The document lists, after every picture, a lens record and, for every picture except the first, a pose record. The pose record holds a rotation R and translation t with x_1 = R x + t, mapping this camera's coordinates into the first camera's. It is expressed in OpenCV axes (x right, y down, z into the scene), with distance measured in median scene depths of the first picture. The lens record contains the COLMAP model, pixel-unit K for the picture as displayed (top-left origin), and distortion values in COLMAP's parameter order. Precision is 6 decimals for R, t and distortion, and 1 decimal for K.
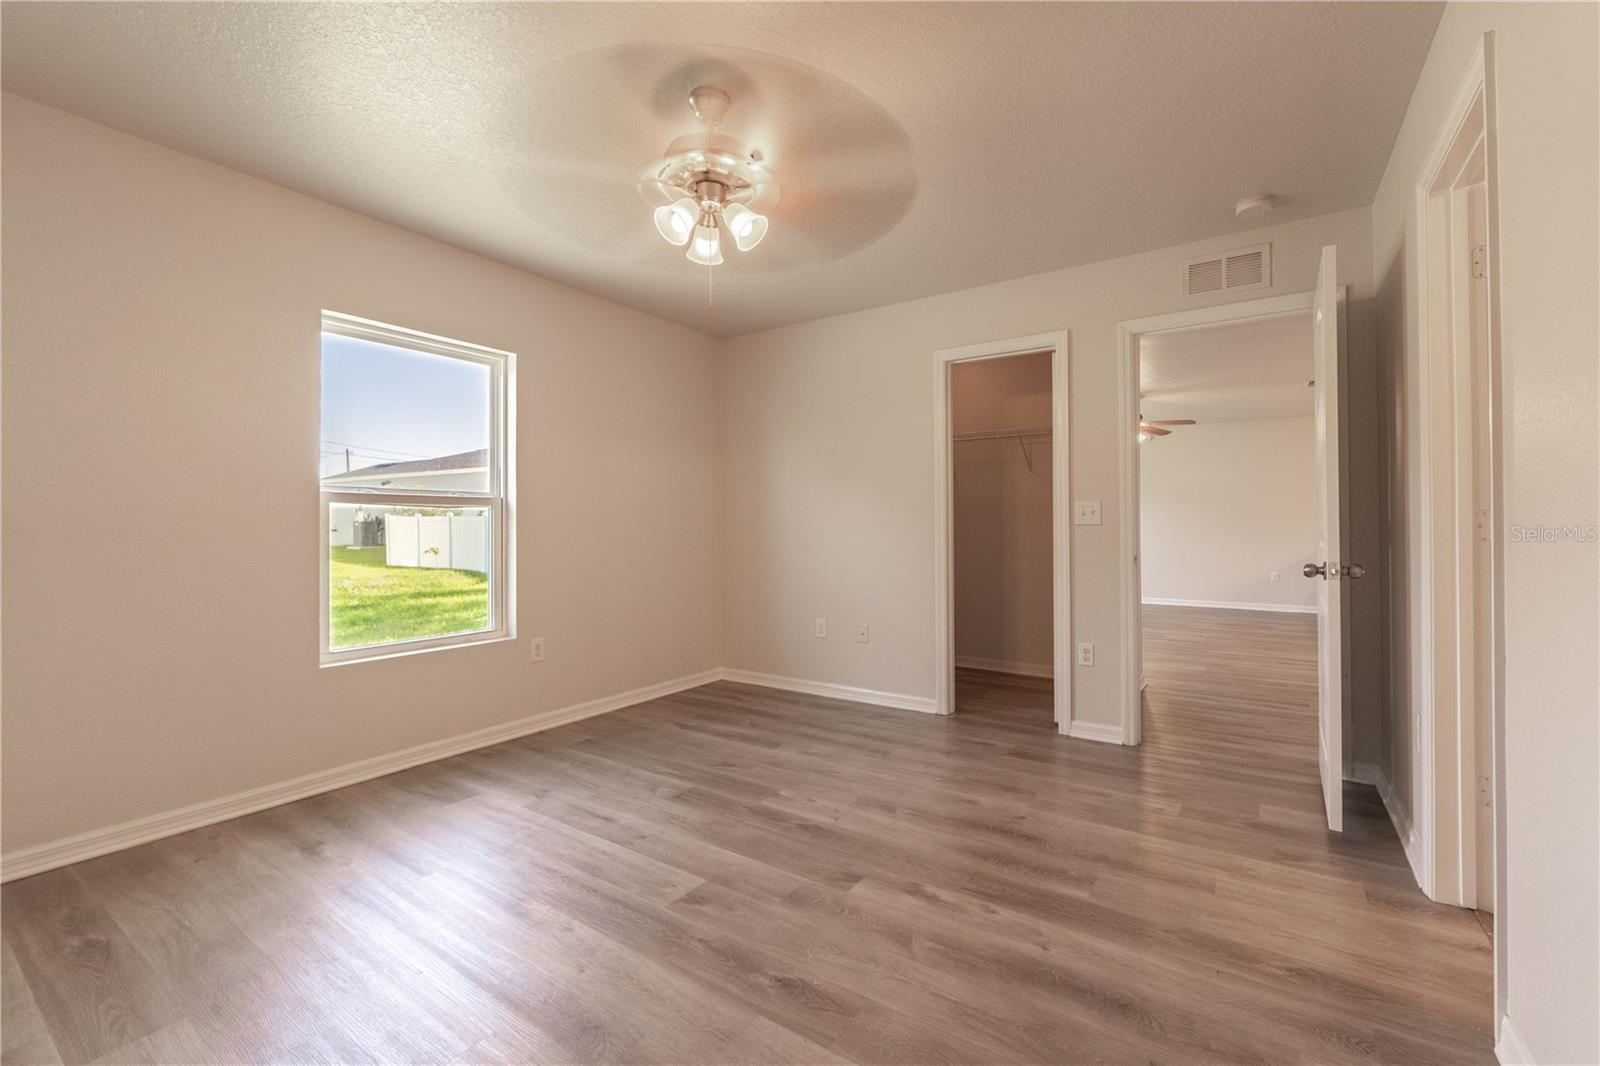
lens RADIAL K [[670.3, 0, 825.0], [0, 670.3, 526.4], [0, 0, 1]] dist [-0.010577, -0.000033]
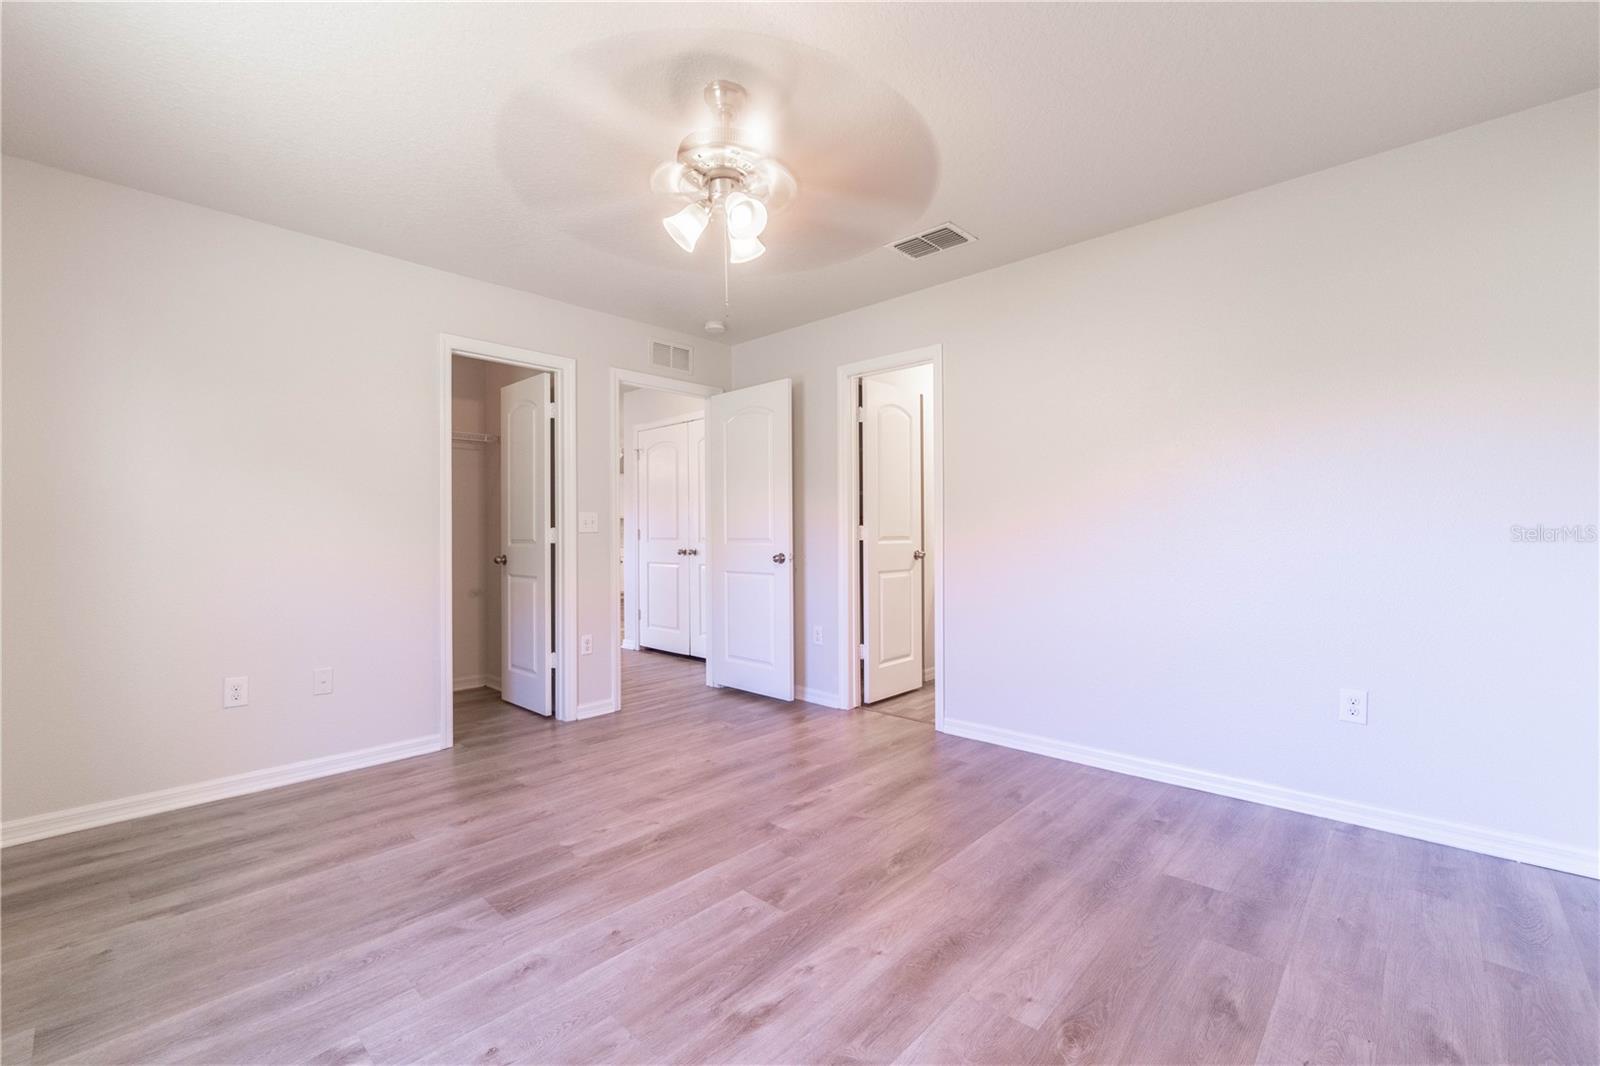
lens RADIAL K [[668.1, 0, 782.3], [0, 668.1, 530.0], [0, 0, 1]] dist [-0.006708, -0.000641]
pose [[0.180349, 0.007691, 0.983573, -0.841470], [0.004176, 0.999954, -0.008585, 0.005243], [-0.983594, 0.005655, 0.180309, 0.563661]]
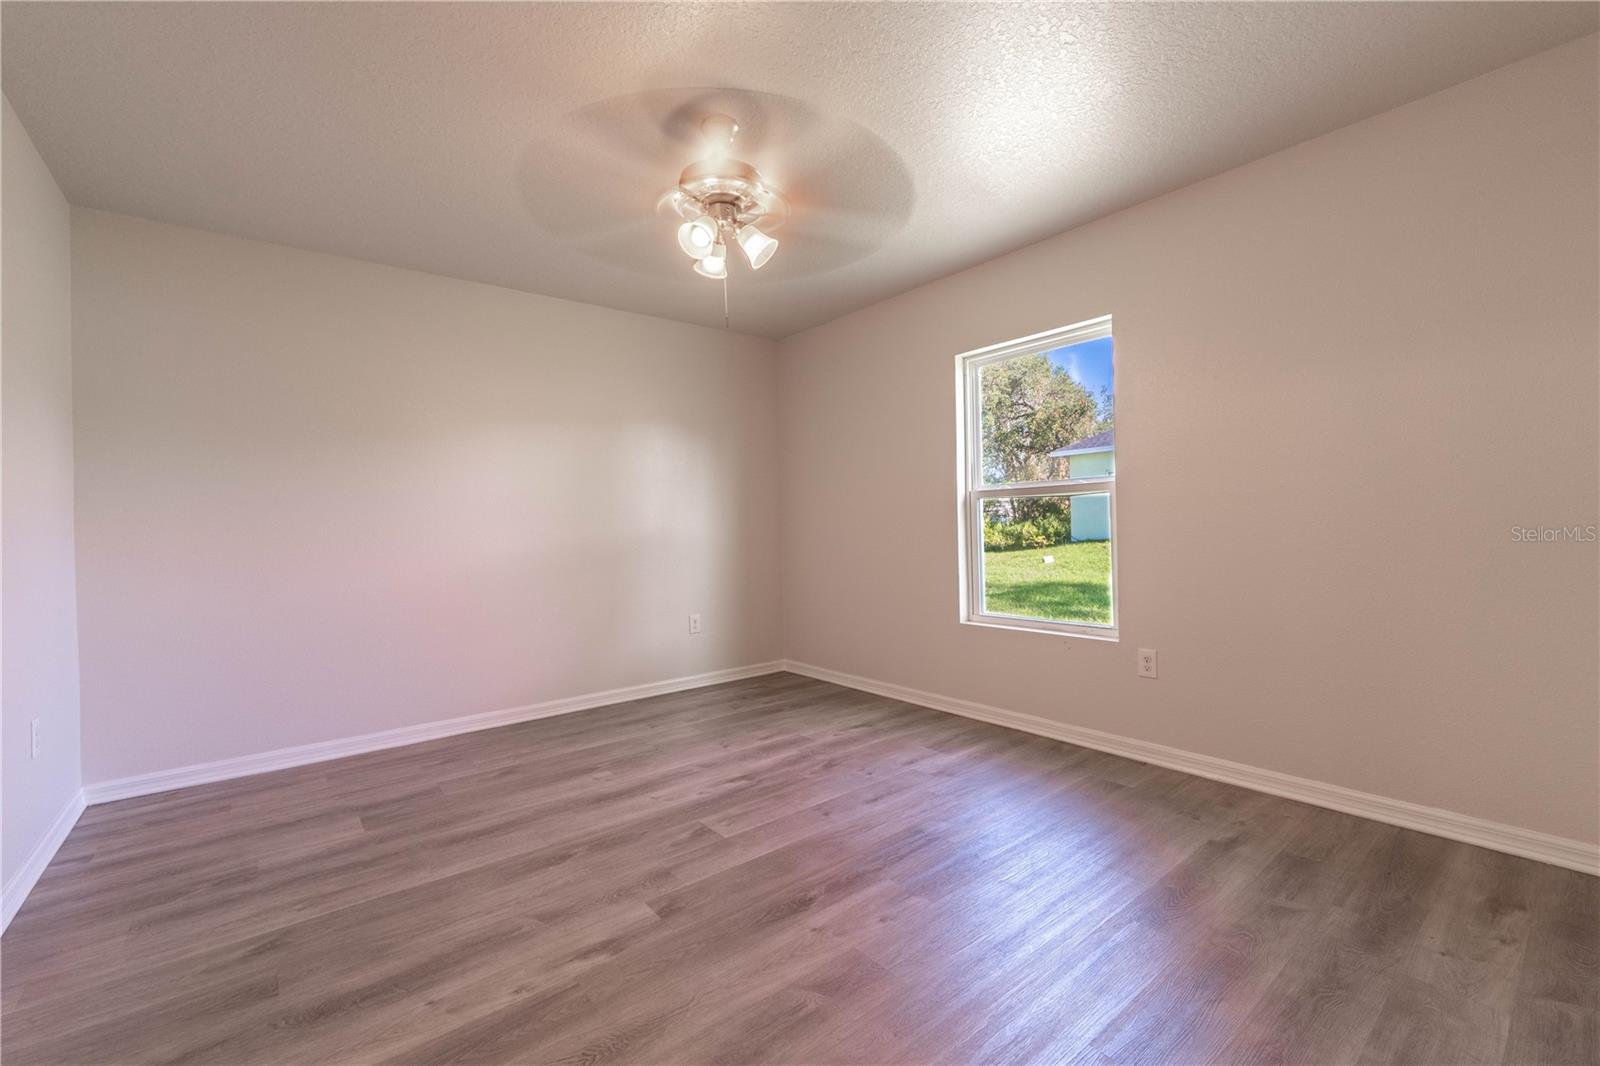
lens RADIAL K [[659.7, 0, 772.1], [0, 659.7, 535.0], [0, 0, 1]] dist [-0.002463, -0.000207]
pose [[-0.330302, 0.023711, -0.943578, 0.615732], [0.025995, 0.999534, 0.016017, 0.003416], [0.943517, -0.019238, -0.330764, 1.072509]]
